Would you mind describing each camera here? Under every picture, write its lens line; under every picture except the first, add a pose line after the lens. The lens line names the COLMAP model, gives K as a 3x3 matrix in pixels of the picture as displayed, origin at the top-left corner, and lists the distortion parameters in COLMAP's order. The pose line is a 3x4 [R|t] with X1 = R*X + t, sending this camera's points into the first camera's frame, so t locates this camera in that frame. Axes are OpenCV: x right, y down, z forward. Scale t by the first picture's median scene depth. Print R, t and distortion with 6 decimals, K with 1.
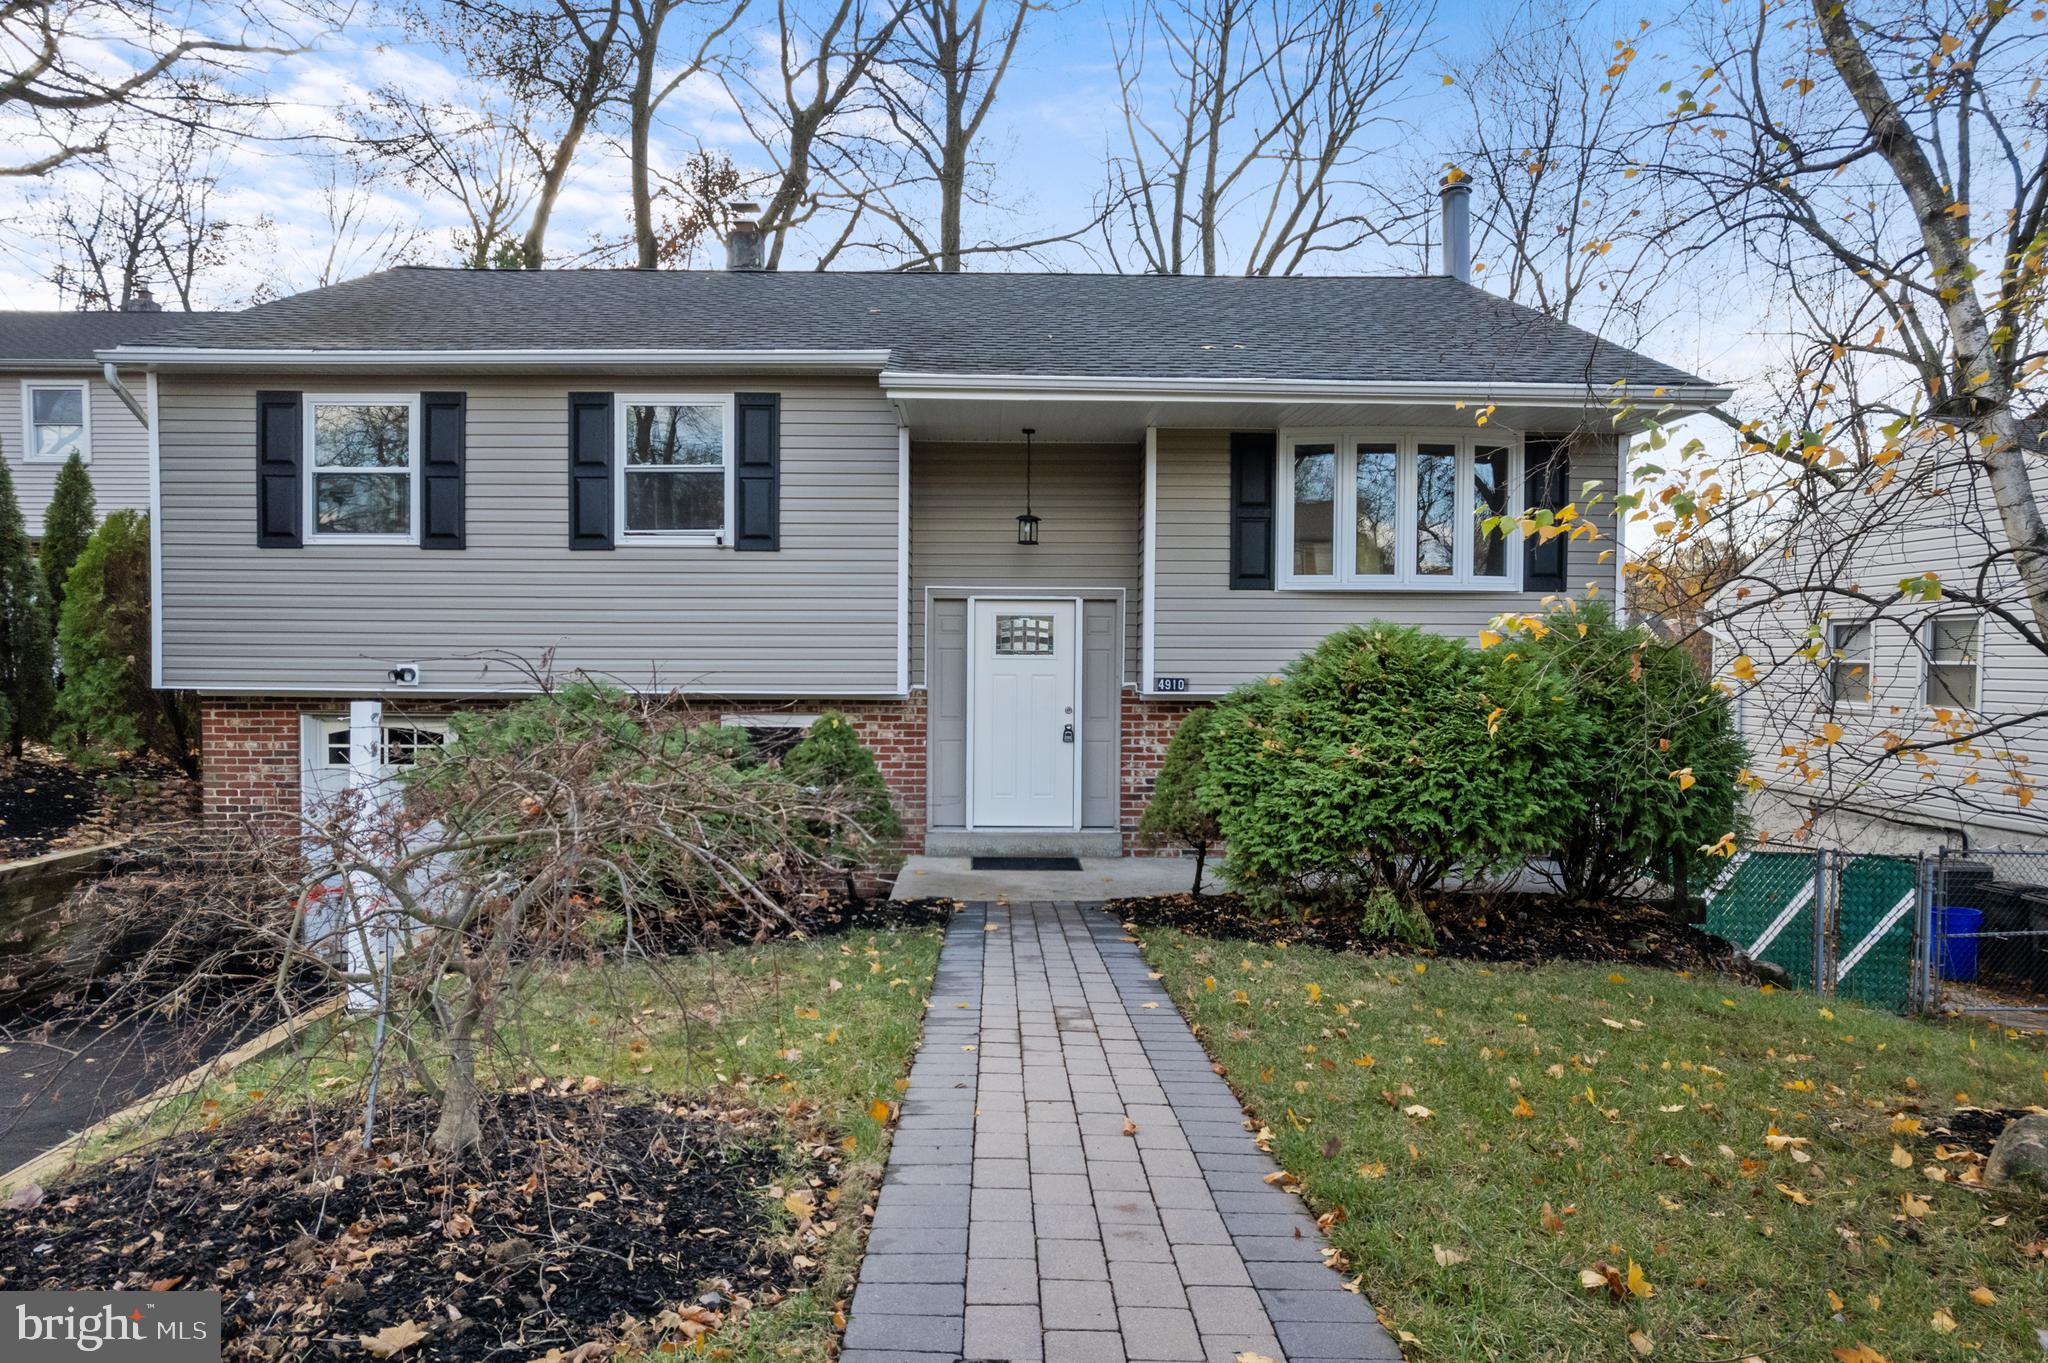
lens RADIAL K [[1307.4, 0, 1013.6], [0, 1307.4, 692.6], [0, 0, 1]] dist [-0.077215, 0.067773]
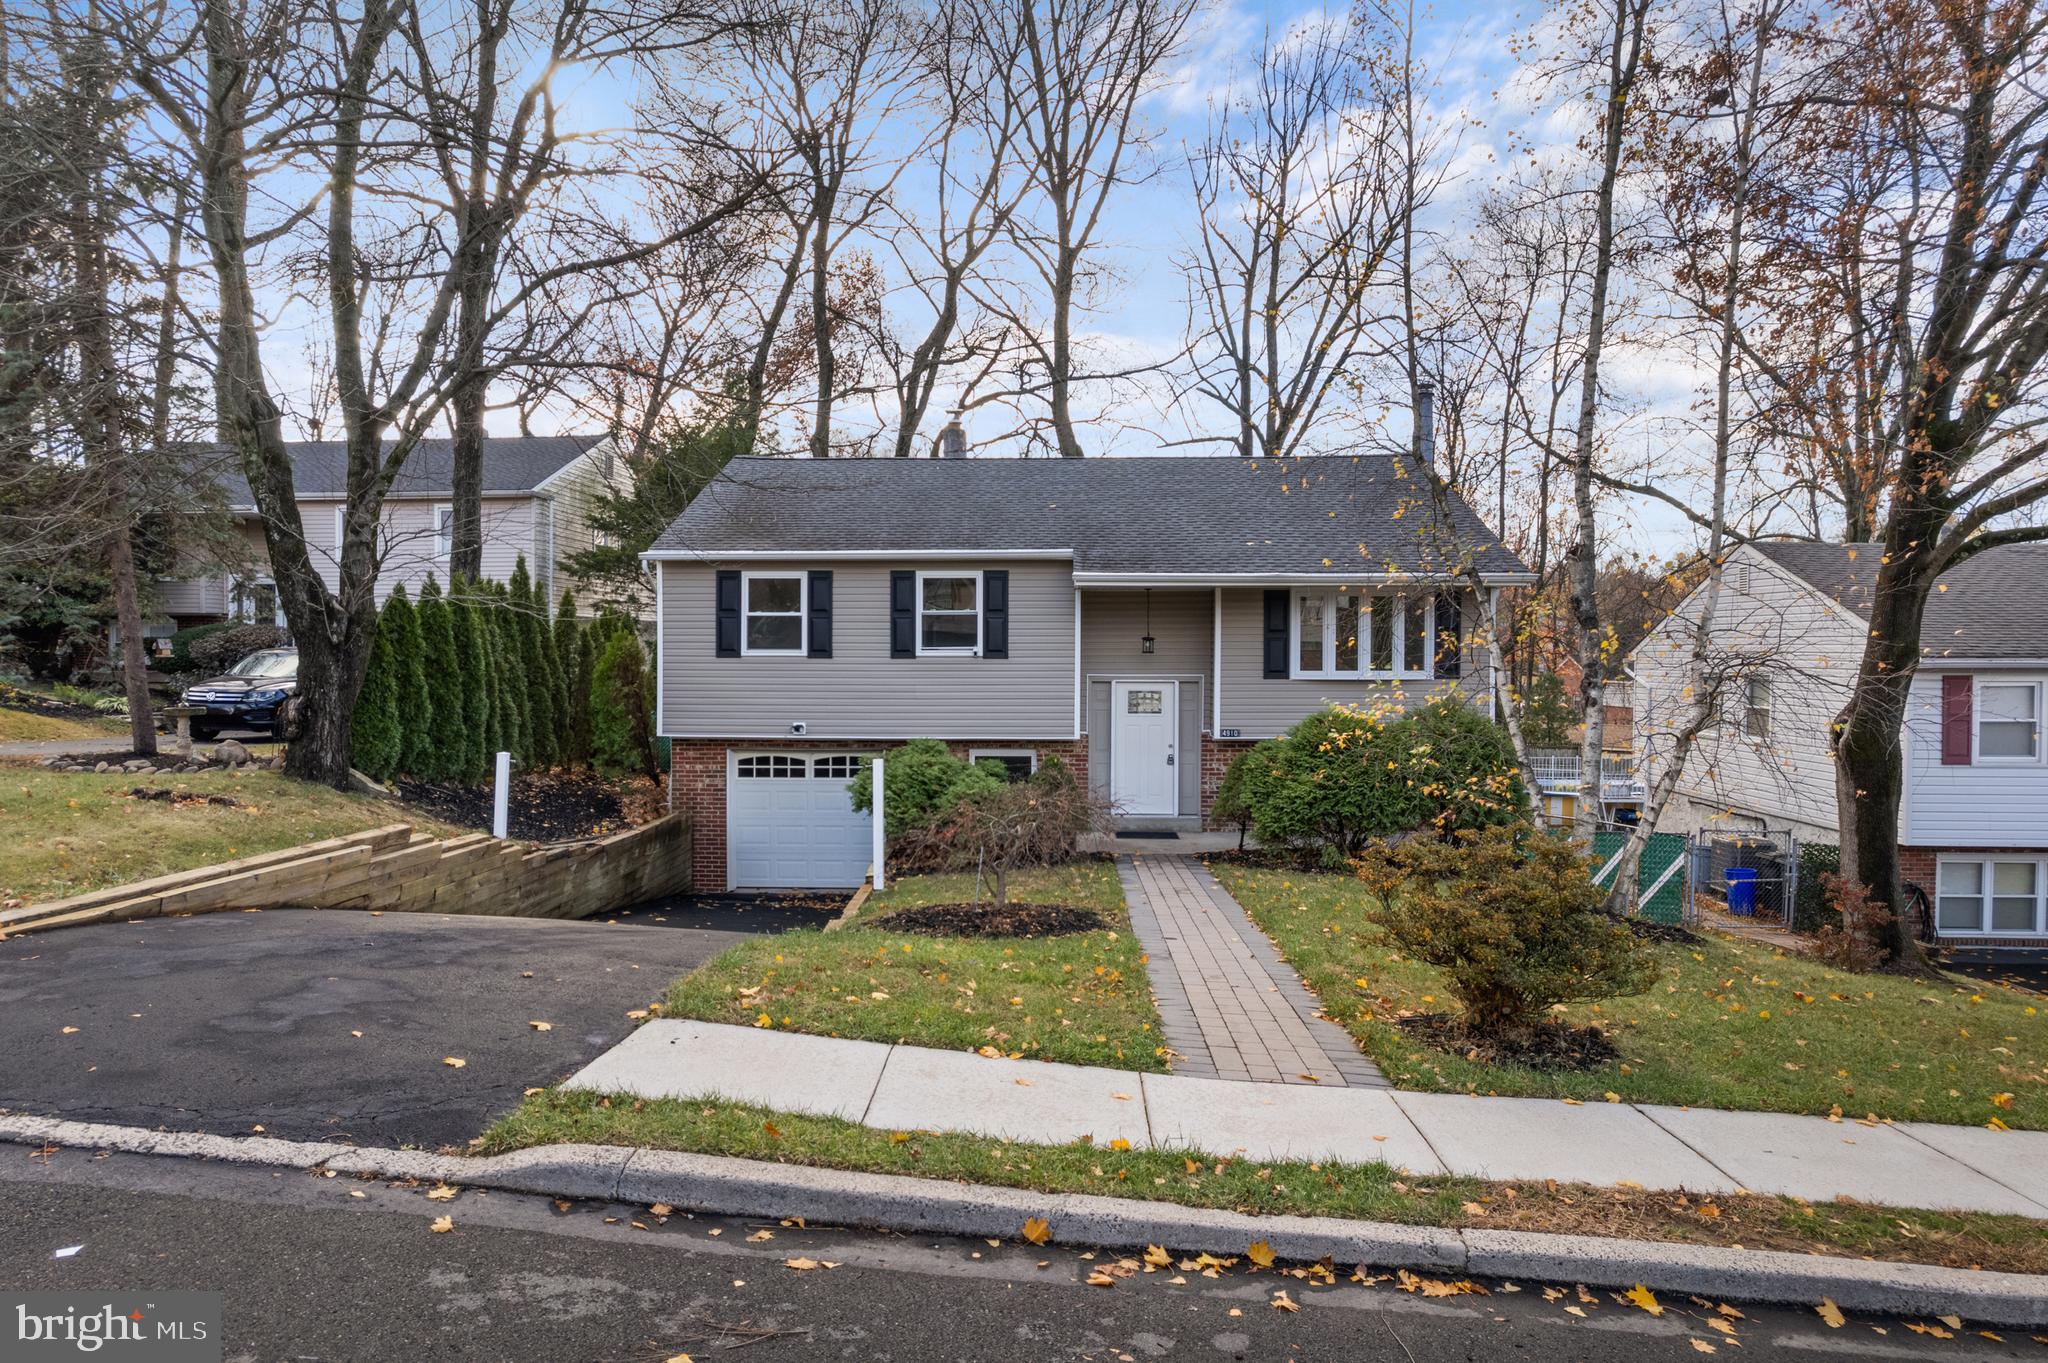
lens RADIAL K [[1307.4, 0, 1013.6], [0, 1307.4, 692.6], [0, 0, 1]] dist [-0.077215, 0.067773]
pose [[0.998189, -0.002135, -0.060112, -0.064848], [0.002517, 0.999977, 0.006286, -0.073099], [0.060097, -0.006426, 0.998172, -0.774639]]
